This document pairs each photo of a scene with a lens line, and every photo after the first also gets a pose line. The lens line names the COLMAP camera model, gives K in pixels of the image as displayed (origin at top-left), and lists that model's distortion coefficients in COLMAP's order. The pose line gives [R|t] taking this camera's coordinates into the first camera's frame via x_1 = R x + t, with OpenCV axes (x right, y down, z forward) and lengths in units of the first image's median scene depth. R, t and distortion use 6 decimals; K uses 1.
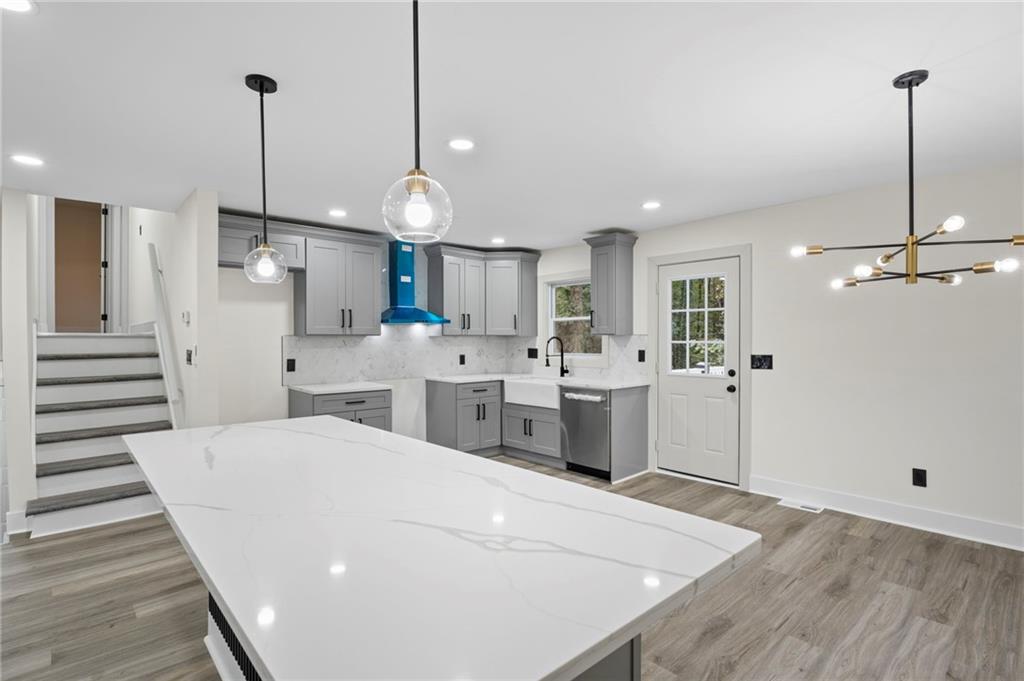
lens RADIAL K [[497.6, 0, 512.0], [0, 497.6, 340.5], [0, 0, 1]] dist [-0.004361, -0.000139]
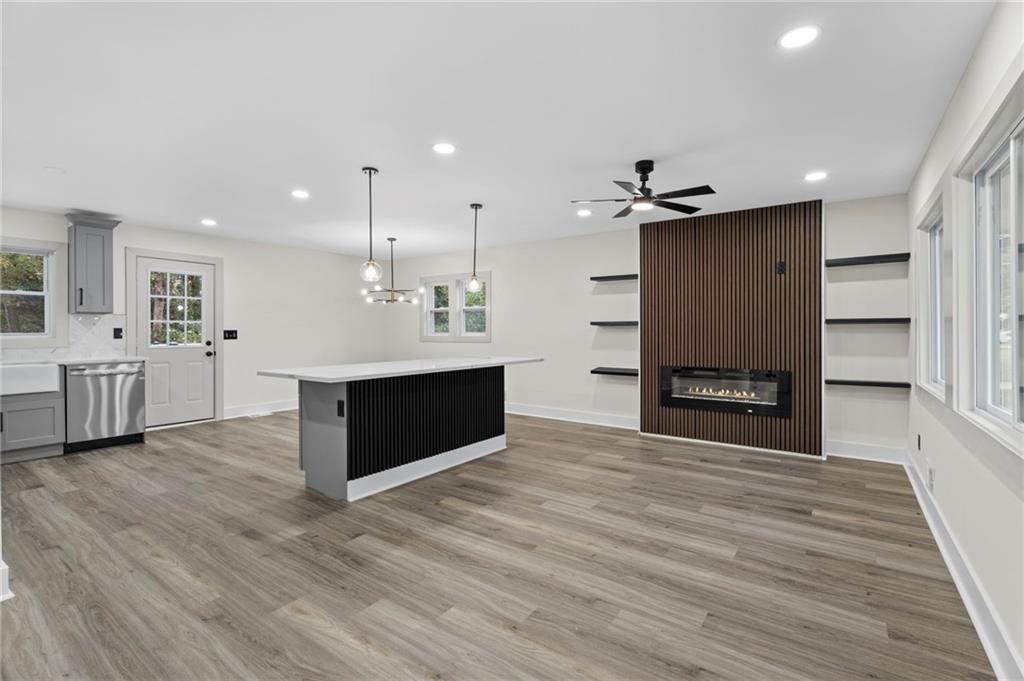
lens RADIAL K [[460.1, 0, 512.5], [0, 460.1, 335.6], [0, 0, 1]] dist [-0.000568, -0.000318]
pose [[-0.196972, -0.007000, 0.980384, -0.888101], [0.002461, 0.999968, 0.007635, 0.029168], [-0.980406, 0.003916, -0.196949, 0.324937]]
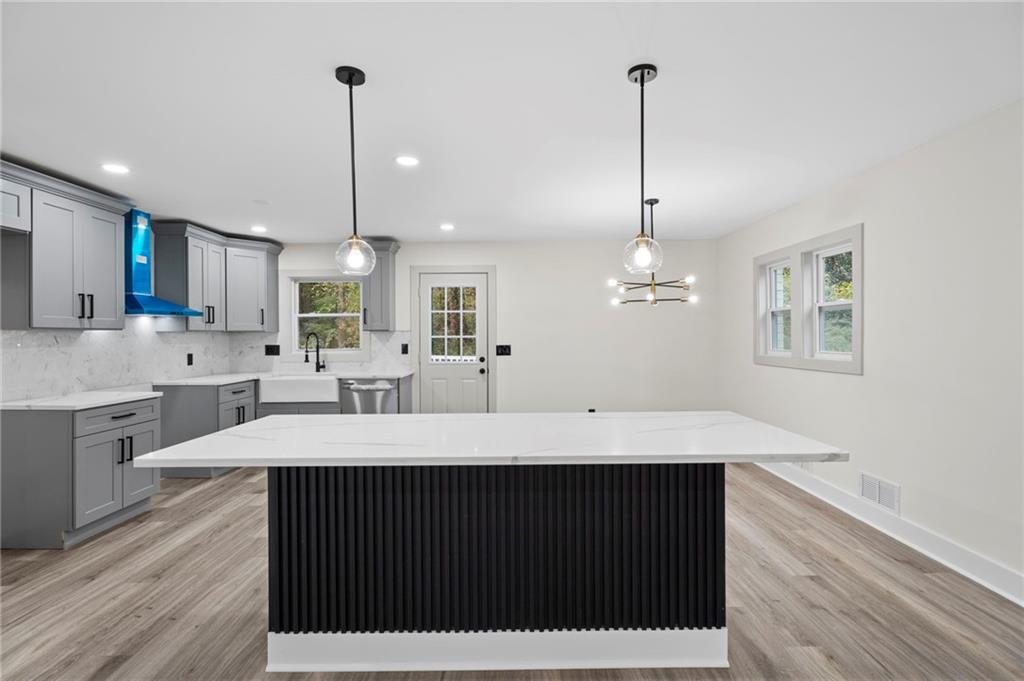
lens RADIAL K [[489.7, 0, 512.0], [0, 489.7, 340.5], [0, 0, 1]] dist [-0.000487, 0.000077]
pose [[0.676484, -0.008954, 0.736402, -0.400179], [0.006433, 0.999960, 0.006250, 0.005230], [-0.736429, 0.000509, 0.676515, 0.036130]]
